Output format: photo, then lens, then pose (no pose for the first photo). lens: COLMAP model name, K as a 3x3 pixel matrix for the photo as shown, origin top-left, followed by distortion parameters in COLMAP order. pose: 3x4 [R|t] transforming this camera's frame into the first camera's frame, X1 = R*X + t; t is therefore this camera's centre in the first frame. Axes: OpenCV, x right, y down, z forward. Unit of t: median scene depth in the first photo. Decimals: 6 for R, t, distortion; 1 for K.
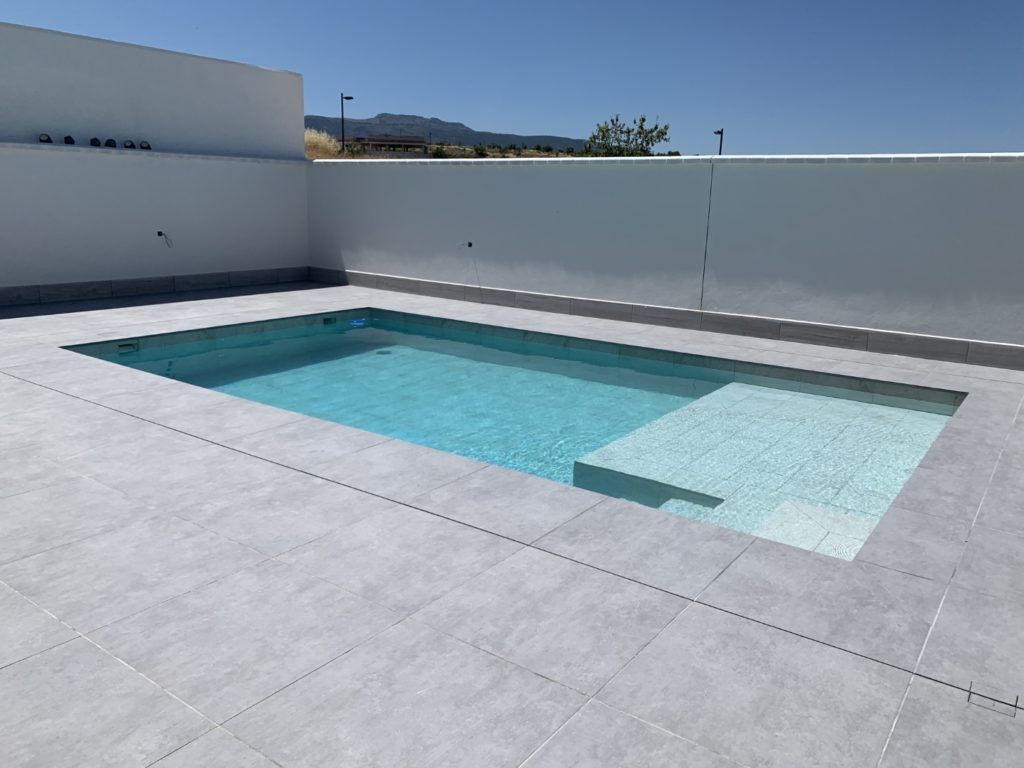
lens RADIAL K [[788.8, 0, 513.8], [0, 788.8, 405.3], [0, 0, 1]] dist [0.009361, 0.002009]
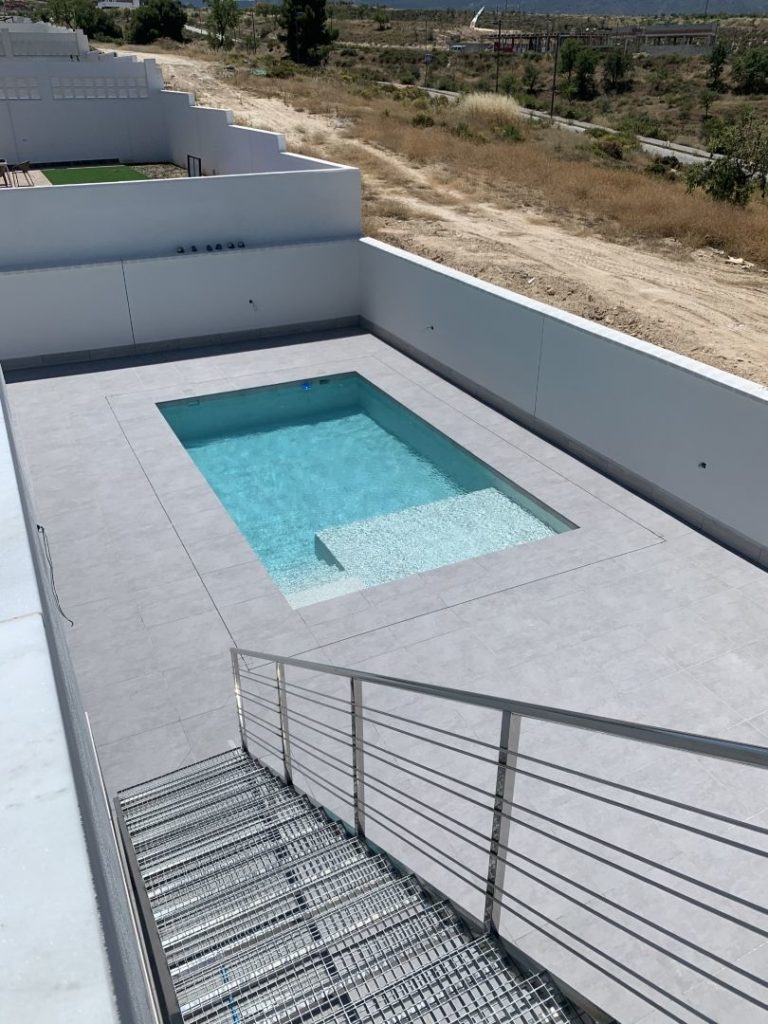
lens RADIAL K [[776.0, 0, 367.8], [0, 776.0, 529.4], [0, 0, 1]] dist [0.055419, -0.068542]
pose [[0.882704, 0.202088, -0.424257, 1.073011], [-0.089353, 0.958517, 0.270668, -0.489843], [0.461356, -0.201011, 0.864144, -0.654669]]
